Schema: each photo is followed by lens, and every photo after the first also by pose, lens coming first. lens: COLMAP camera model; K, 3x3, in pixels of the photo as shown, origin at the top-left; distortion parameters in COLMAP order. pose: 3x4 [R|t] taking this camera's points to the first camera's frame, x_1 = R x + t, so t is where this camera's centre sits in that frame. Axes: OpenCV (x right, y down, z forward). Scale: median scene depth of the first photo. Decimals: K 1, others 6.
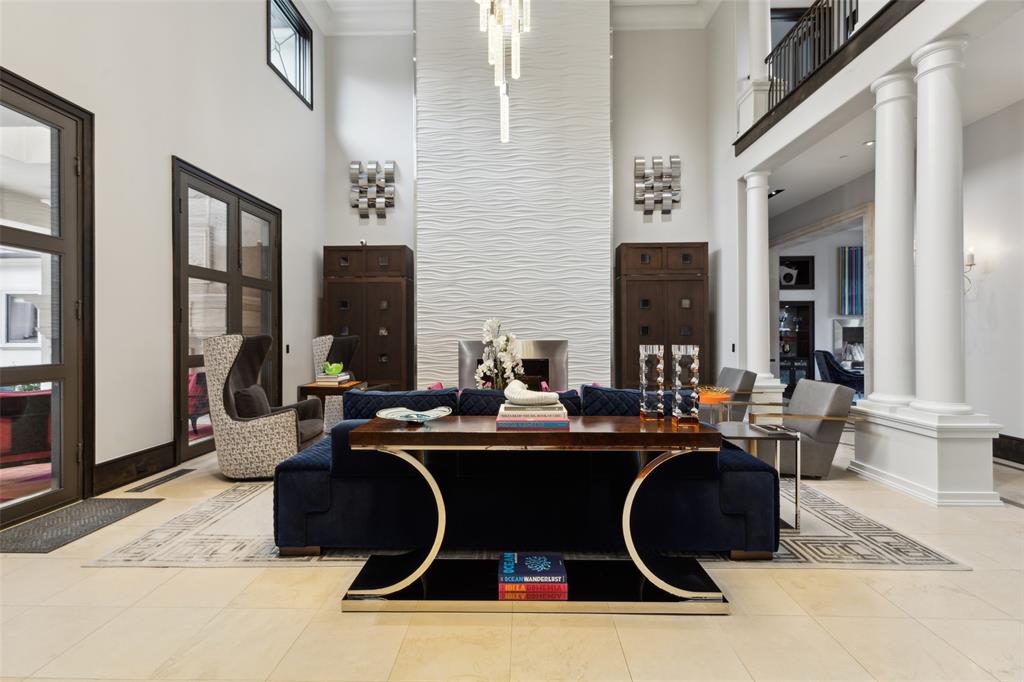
lens RADIAL K [[465.6, 0, 510.1], [0, 465.6, 334.1], [0, 0, 1]] dist [0.008346, 0.000111]
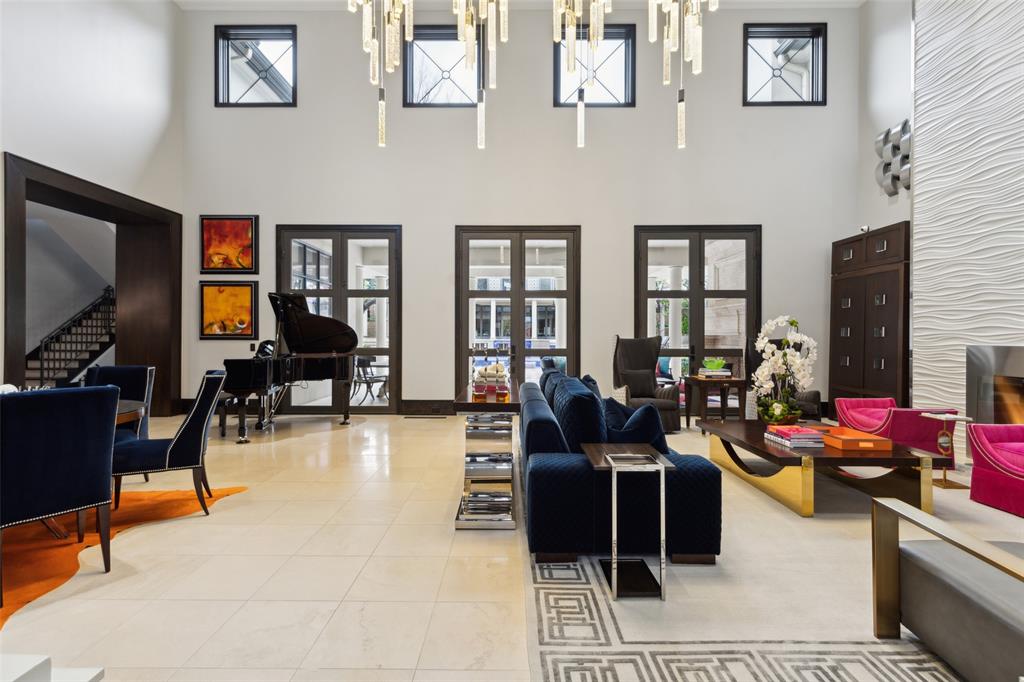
lens RADIAL K [[465.6, 0, 509.1], [0, 465.6, 335.4], [0, 0, 1]] dist [0.008346, 0.000111]
pose [[0.021108, 0.001887, -0.999775, 0.555091], [-0.003177, 0.999993, 0.001821, 0.000686], [0.999772, 0.003138, 0.021114, 0.332159]]
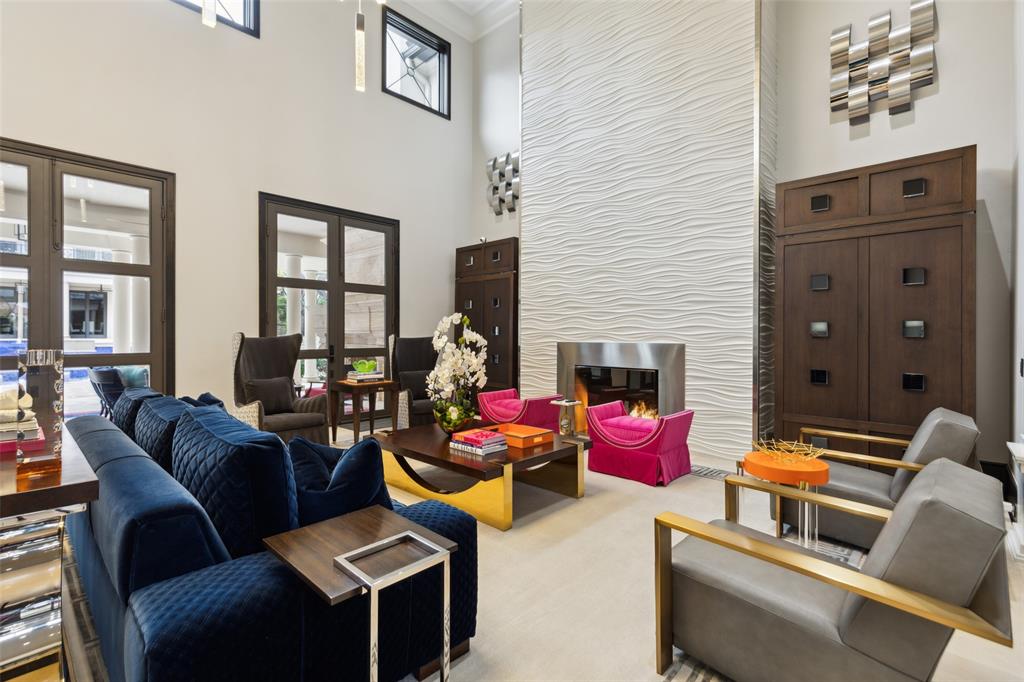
lens RADIAL K [[465.6, 0, 510.8], [0, 465.6, 337.1], [0, 0, 1]] dist [0.008346, 0.000111]
pose [[0.746160, 0.007861, -0.665720, 0.390428], [-0.005738, 0.999969, 0.005377, 0.001182], [0.665742, -0.000192, 0.746182, 0.320279]]
